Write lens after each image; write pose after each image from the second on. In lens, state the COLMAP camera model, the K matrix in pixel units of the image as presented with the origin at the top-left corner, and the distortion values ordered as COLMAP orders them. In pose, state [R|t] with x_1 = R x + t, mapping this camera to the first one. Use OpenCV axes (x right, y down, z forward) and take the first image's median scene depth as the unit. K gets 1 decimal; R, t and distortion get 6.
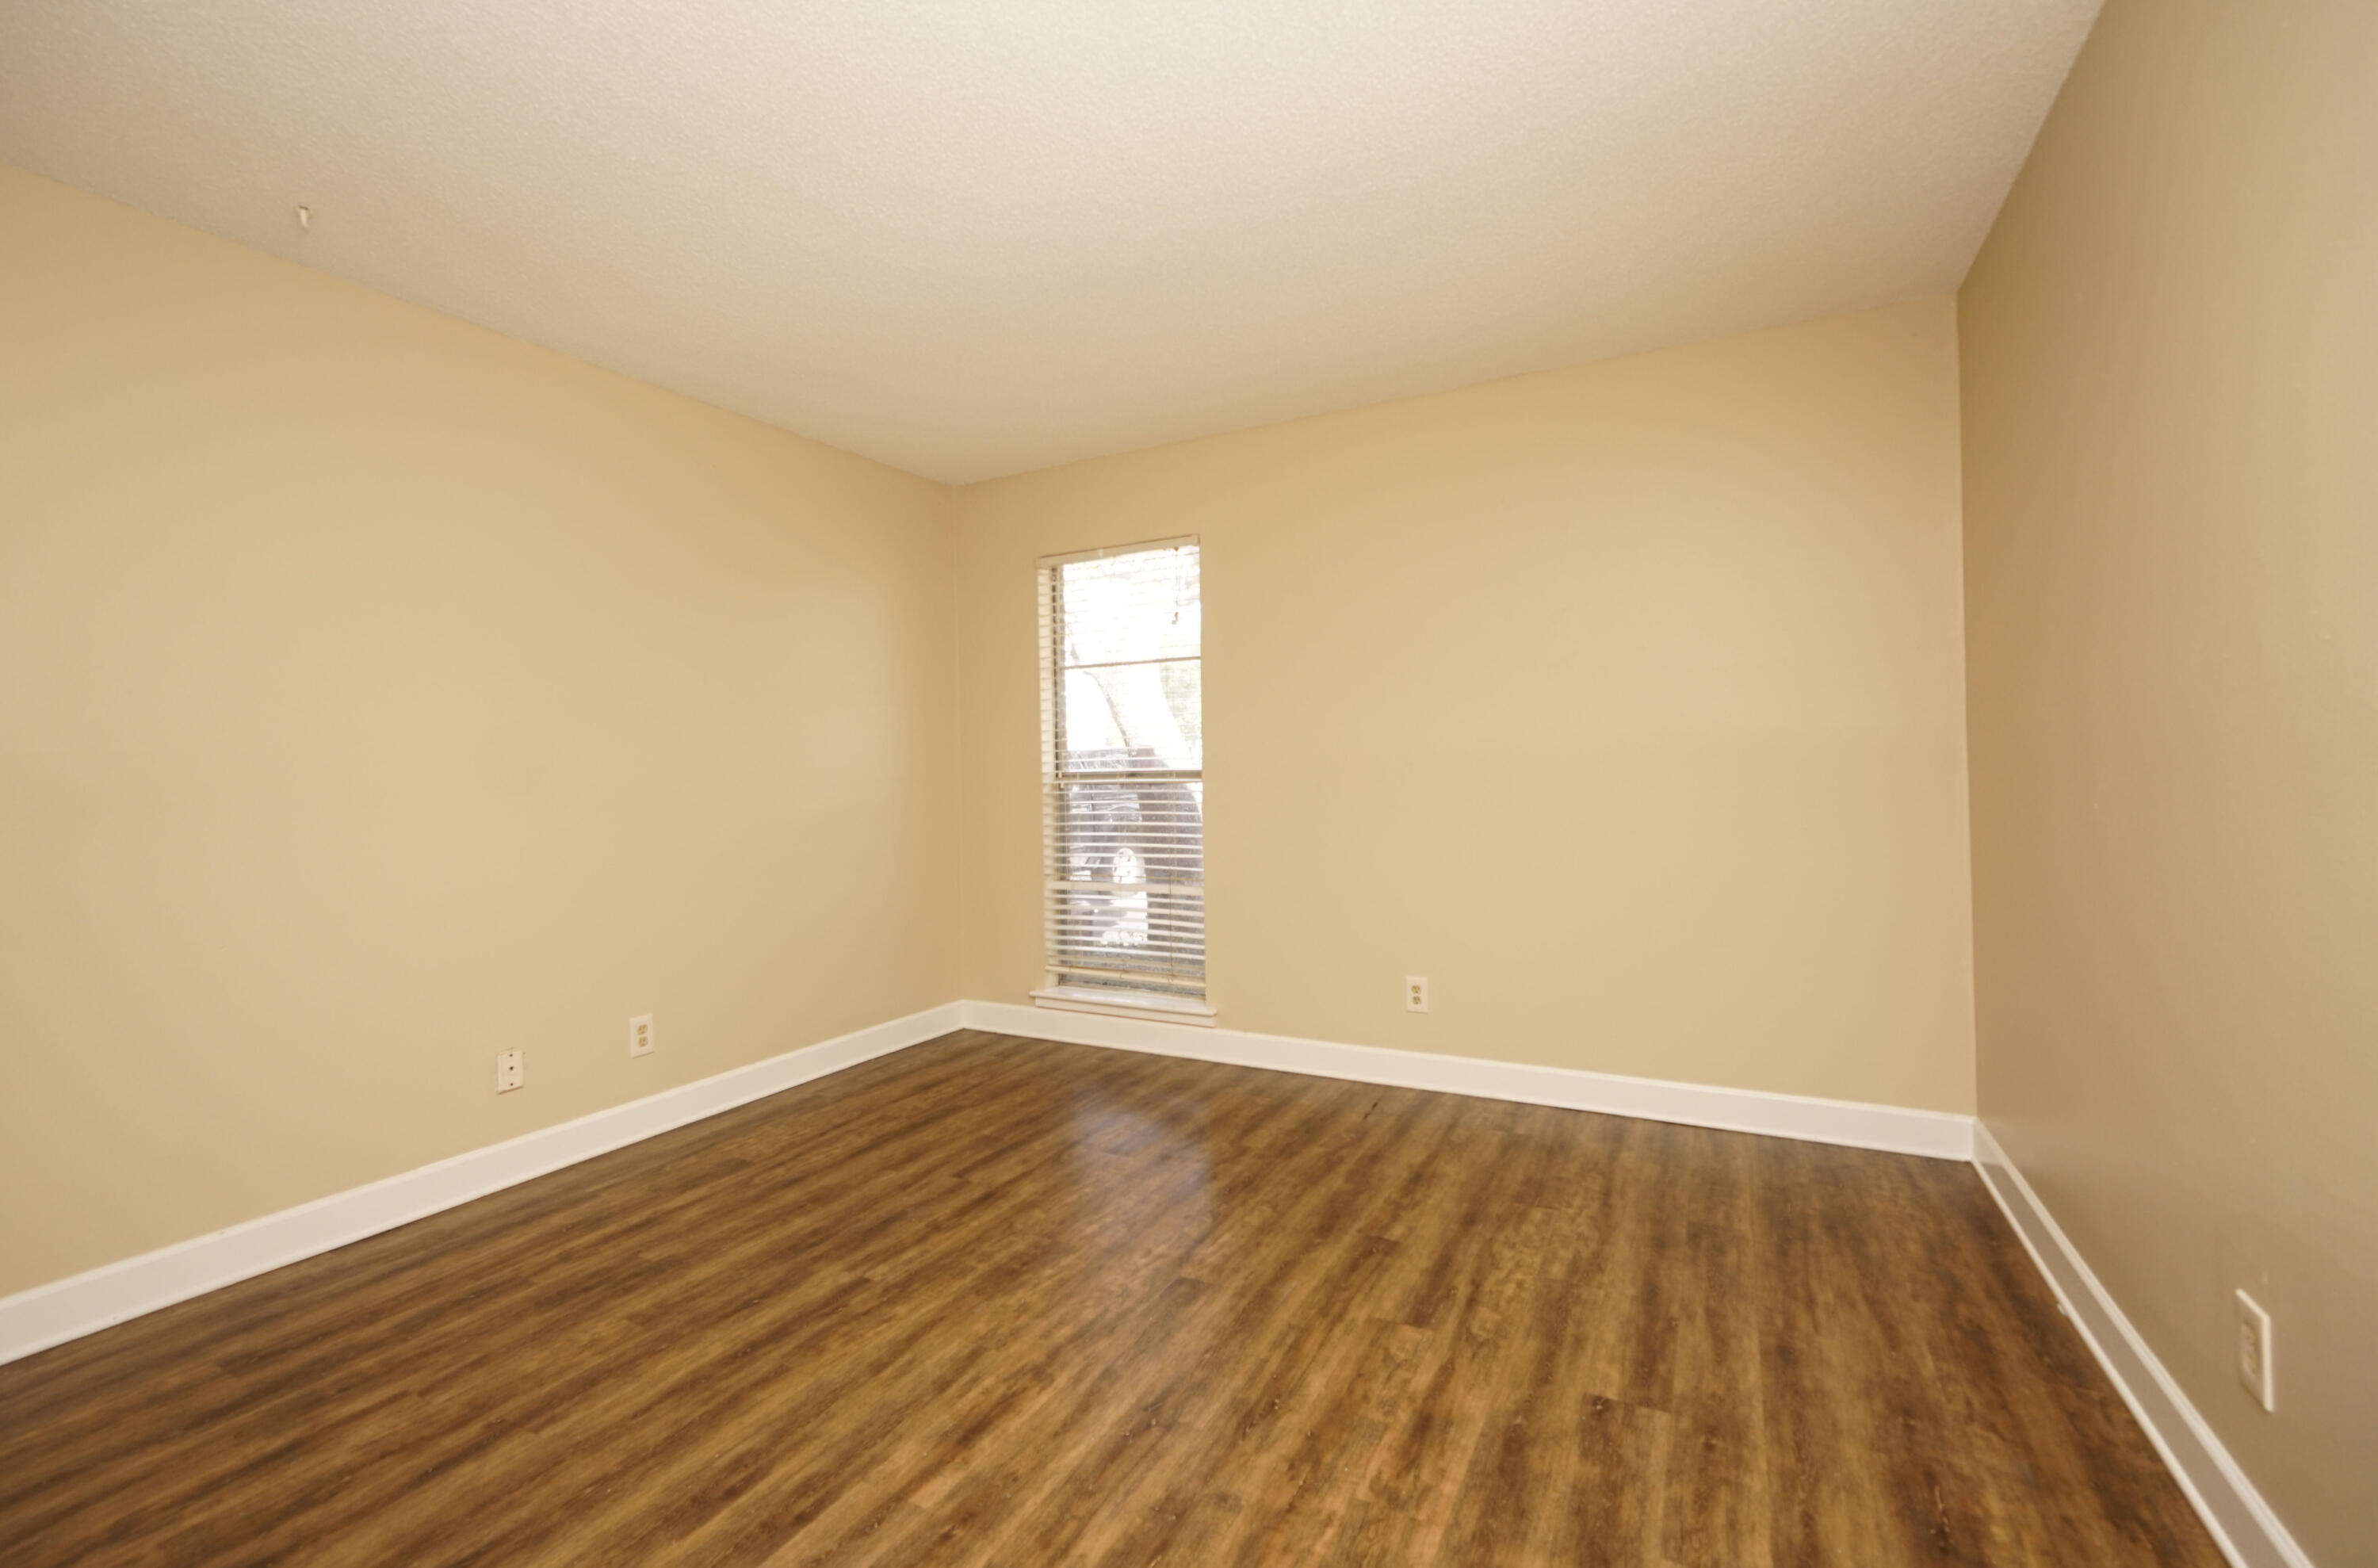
lens RADIAL K [[1002.4, 0, 1151.6], [0, 1002.4, 777.7], [0, 0, 1]] dist [-0.011456, 0.000308]
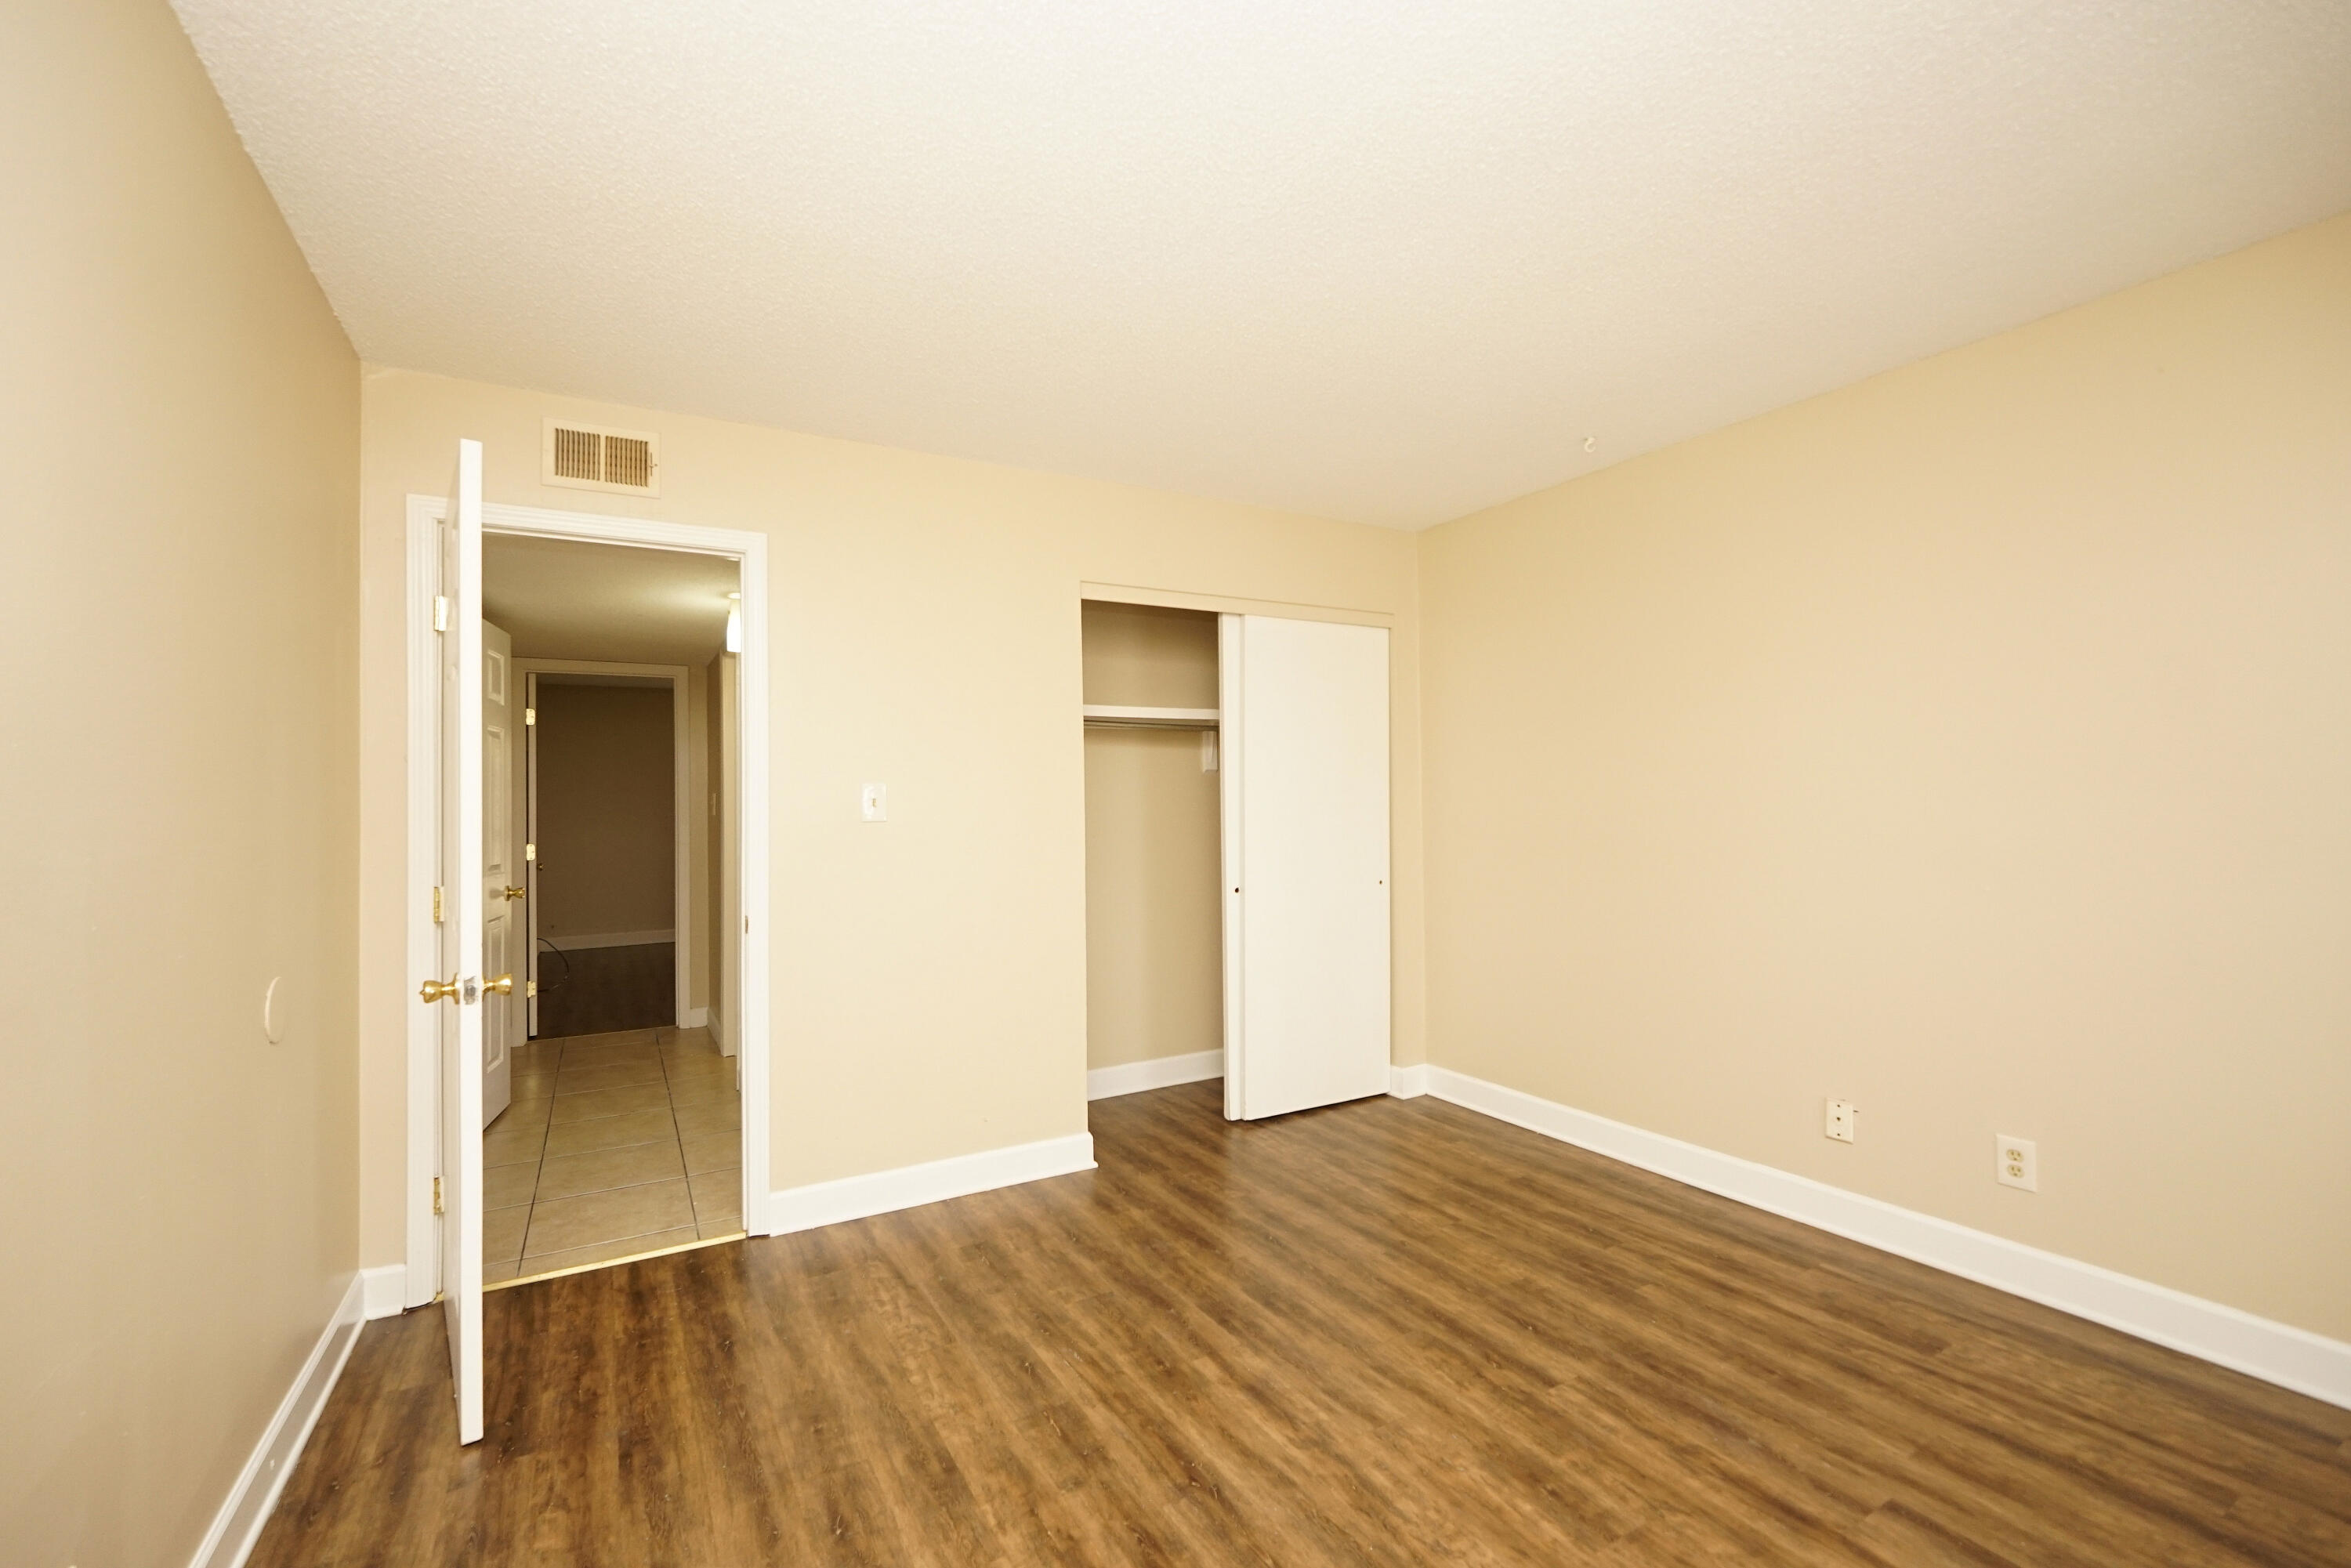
lens RADIAL K [[993.4, 0, 1144.6], [0, 993.4, 776.5], [0, 0, 1]] dist [-0.000276, 0.000291]
pose [[-0.518208, 0.007207, -0.855224, 0.762027], [0.022121, 0.999743, -0.004979, -0.080777], [0.854968, -0.021498, -0.518235, 1.251284]]
